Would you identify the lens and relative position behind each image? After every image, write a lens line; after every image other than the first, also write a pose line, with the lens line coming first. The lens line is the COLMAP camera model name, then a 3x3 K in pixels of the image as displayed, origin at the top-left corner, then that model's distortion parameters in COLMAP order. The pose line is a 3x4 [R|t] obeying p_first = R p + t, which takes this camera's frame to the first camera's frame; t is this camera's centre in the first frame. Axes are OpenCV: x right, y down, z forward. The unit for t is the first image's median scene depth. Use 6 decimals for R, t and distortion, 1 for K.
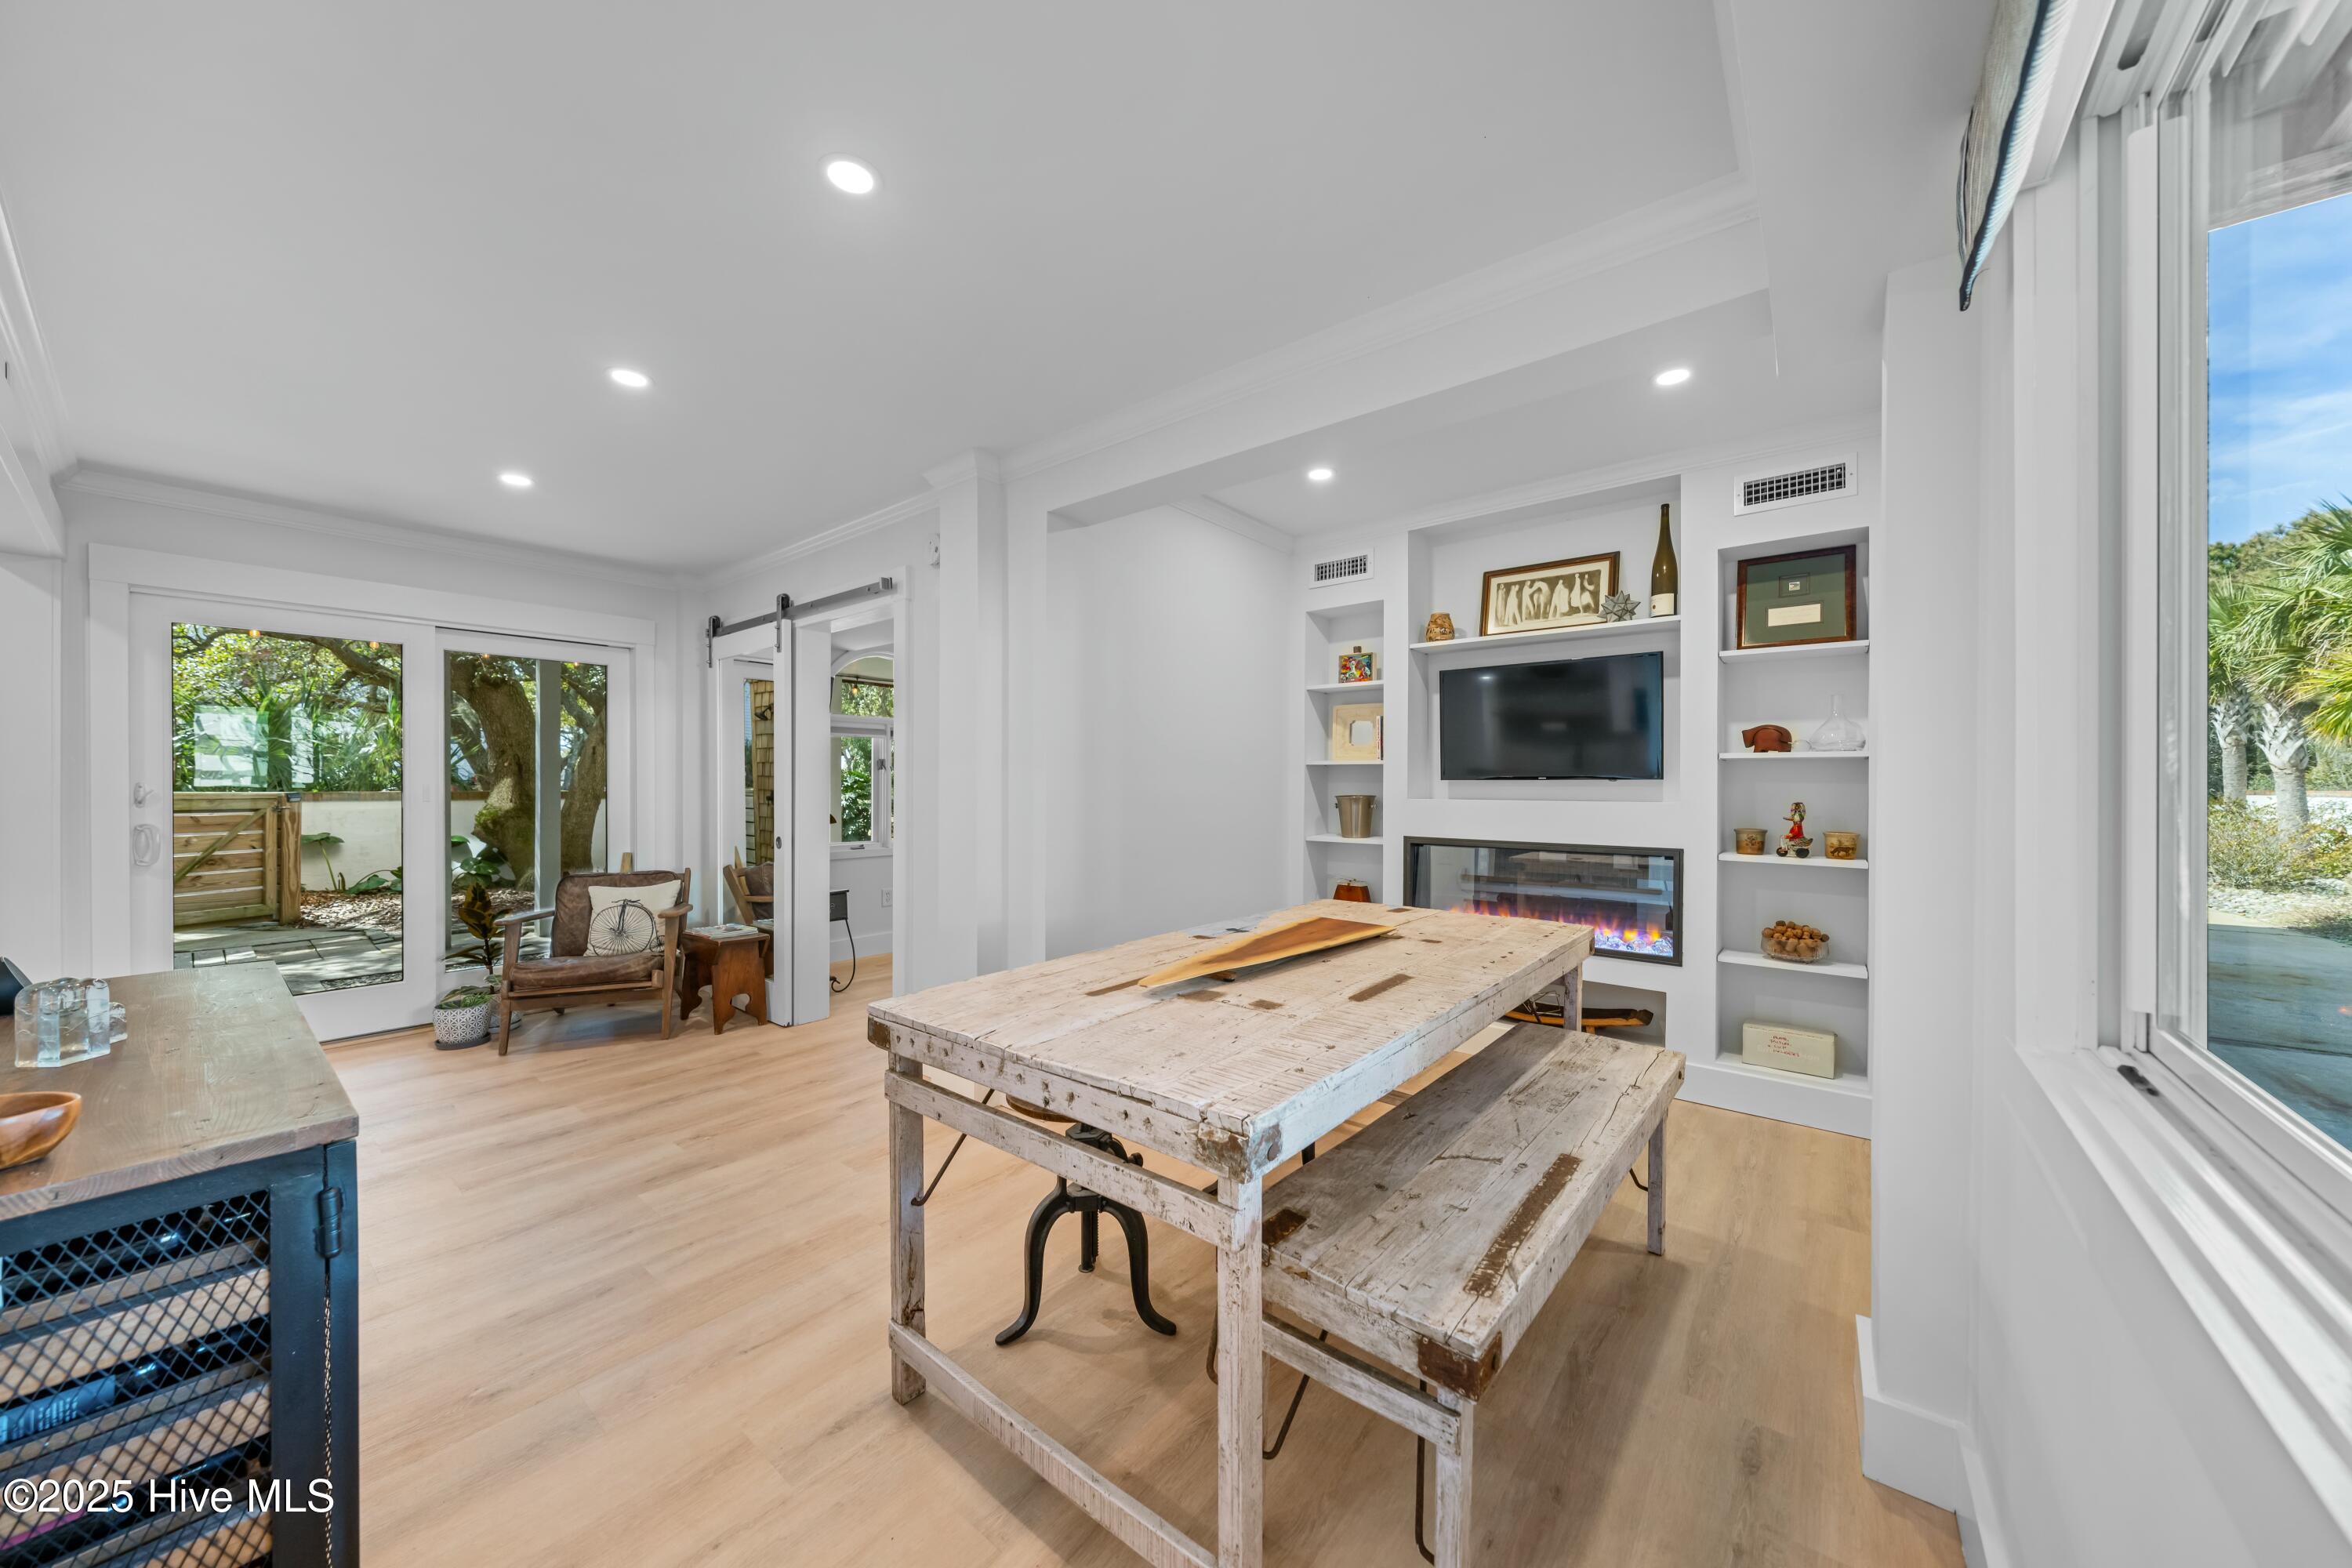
lens RADIAL K [[805.5, 0, 1187.9], [0, 805.5, 789.2], [0, 0, 1]] dist [-0.000884, 0.000179]
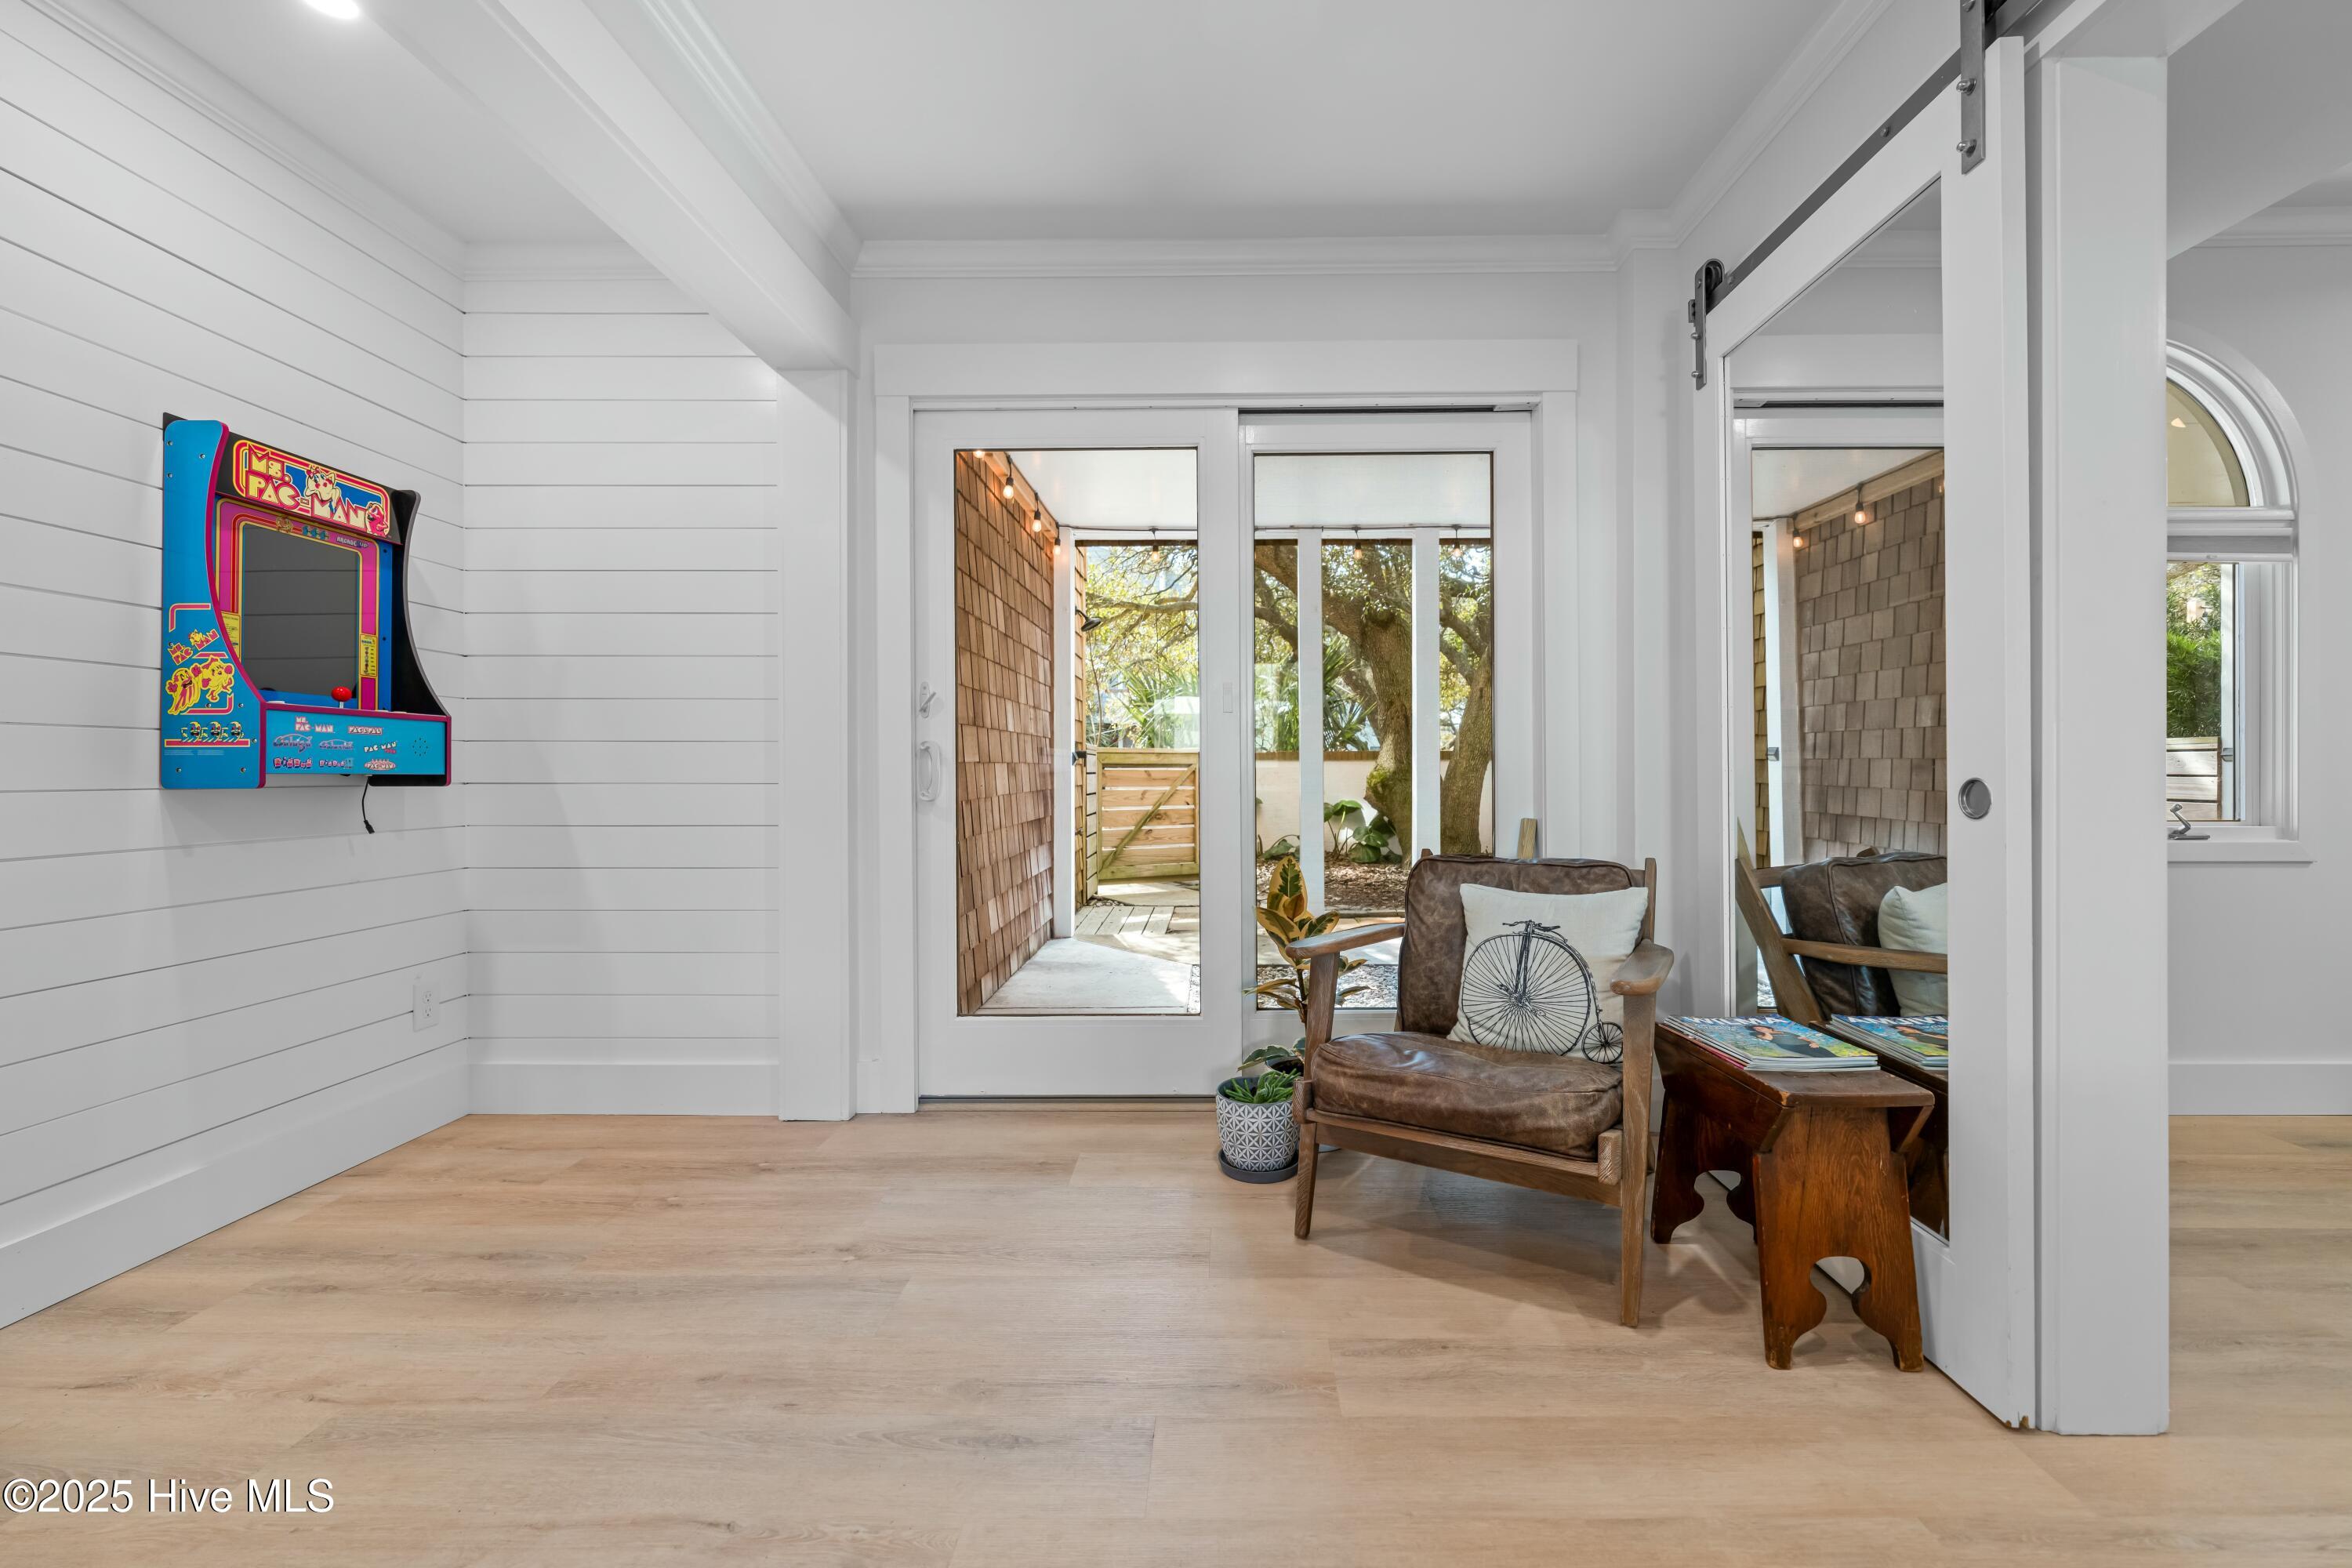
lens RADIAL K [[937.1, 0, 1191.2], [0, 937.1, 768.2], [0, 0, 1]] dist [-0.011119, -0.000066]
pose [[0.589108, -0.004698, -0.808040, -0.396348], [0.003897, 0.999988, -0.002973, 0.054407], [0.808045, -0.001397, 0.589120, 0.552112]]
